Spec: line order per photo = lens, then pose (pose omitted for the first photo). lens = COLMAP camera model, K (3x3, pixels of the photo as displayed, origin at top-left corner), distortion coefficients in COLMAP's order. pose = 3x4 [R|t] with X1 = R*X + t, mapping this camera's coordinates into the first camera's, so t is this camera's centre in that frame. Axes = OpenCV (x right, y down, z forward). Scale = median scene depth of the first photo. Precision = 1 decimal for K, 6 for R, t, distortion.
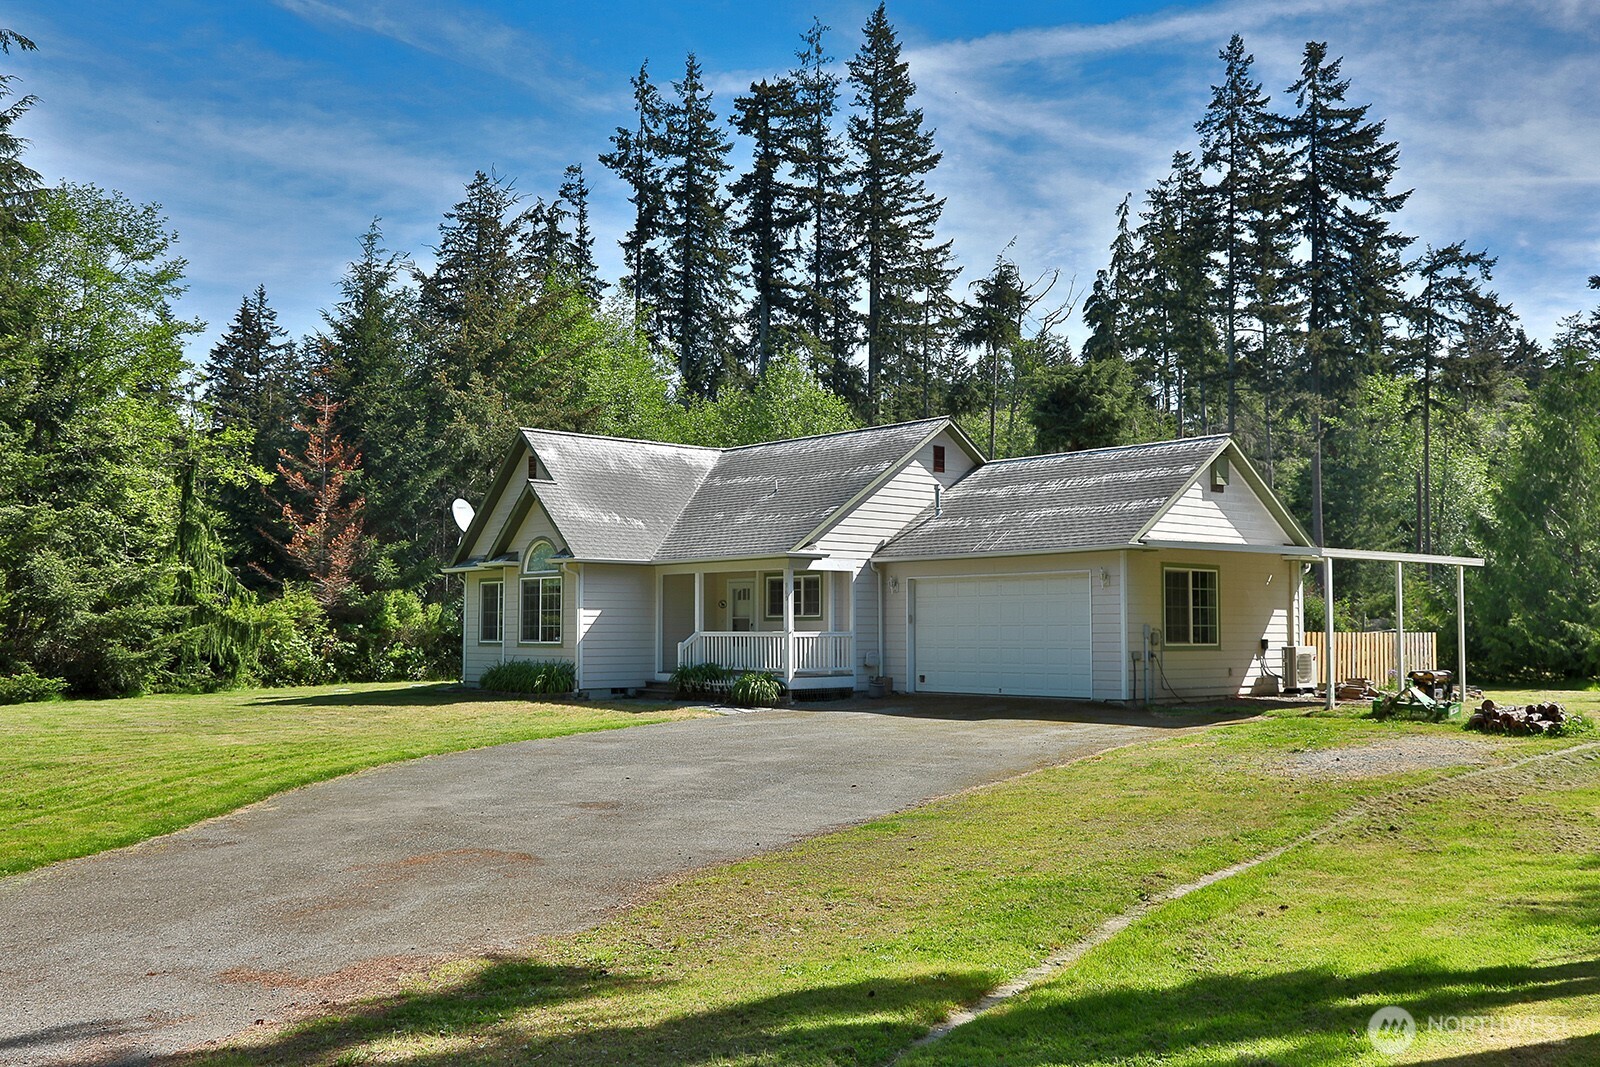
lens RADIAL K [[1548.6, 0, 800.0], [0, 1548.6, 533.5], [0, 0, 1]] dist [-0.051195, 0.098957]
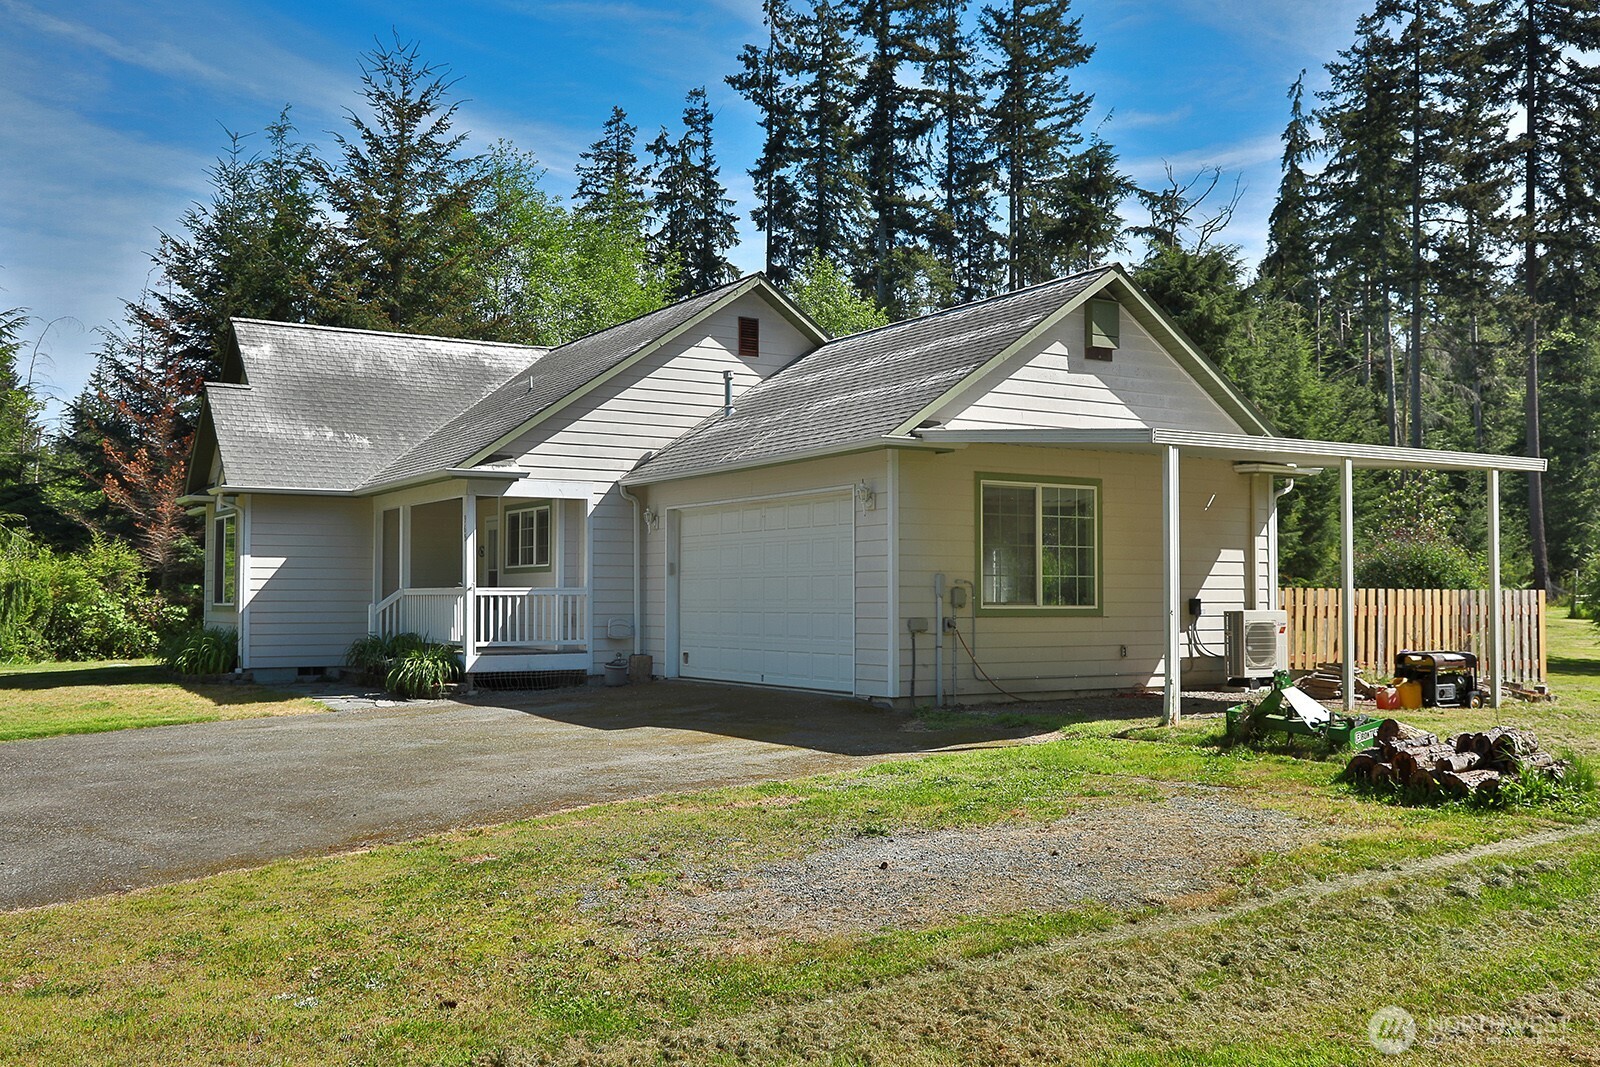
lens RADIAL K [[1548.6, 0, 800.0], [0, 1548.6, 533.5], [0, 0, 1]] dist [-0.051195, 0.098957]
pose [[0.983895, -0.007934, -0.178572, 0.092487], [0.011525, 0.999751, 0.019082, 0.010325], [0.178376, -0.020833, 0.983742, 0.130566]]
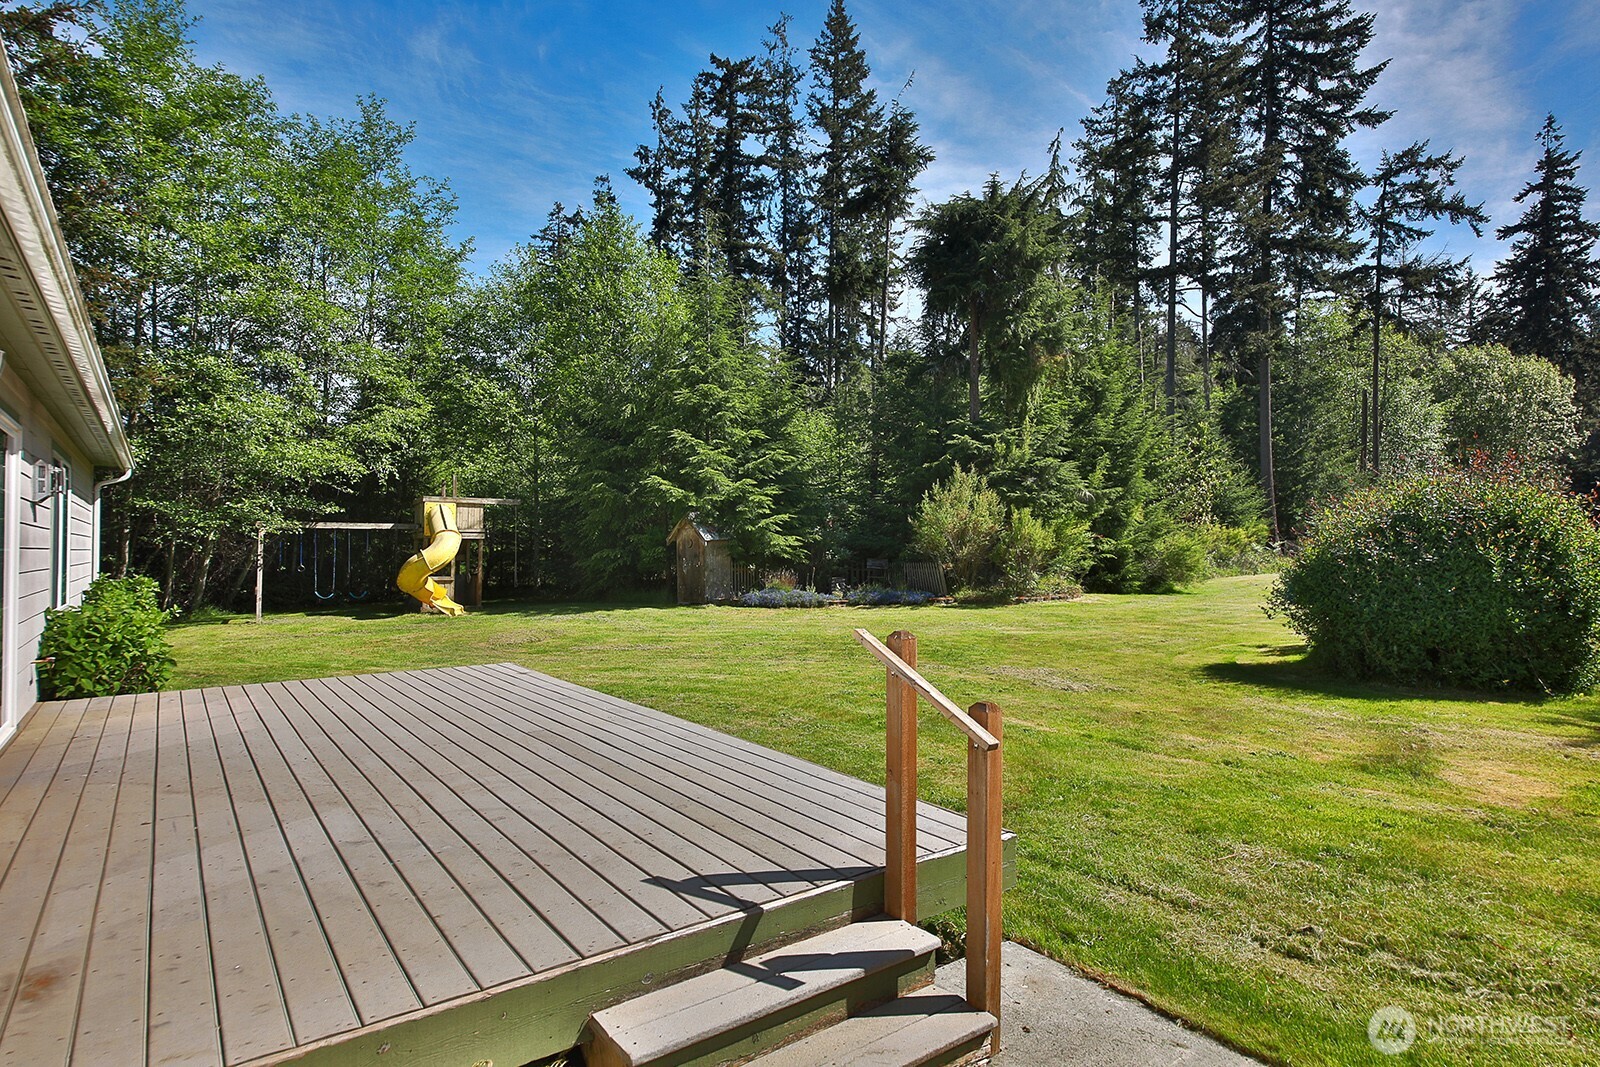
lens RADIAL K [[829.2, 0, 798.6], [0, 829.2, 552.5], [0, 0, 1]] dist [0.023854, -0.000297]
pose [[0.994963, -0.000739, -0.100244, 0.094162], [0.007474, 0.997736, 0.066832, 0.023747], [0.099967, -0.067245, 0.992716, 0.409623]]
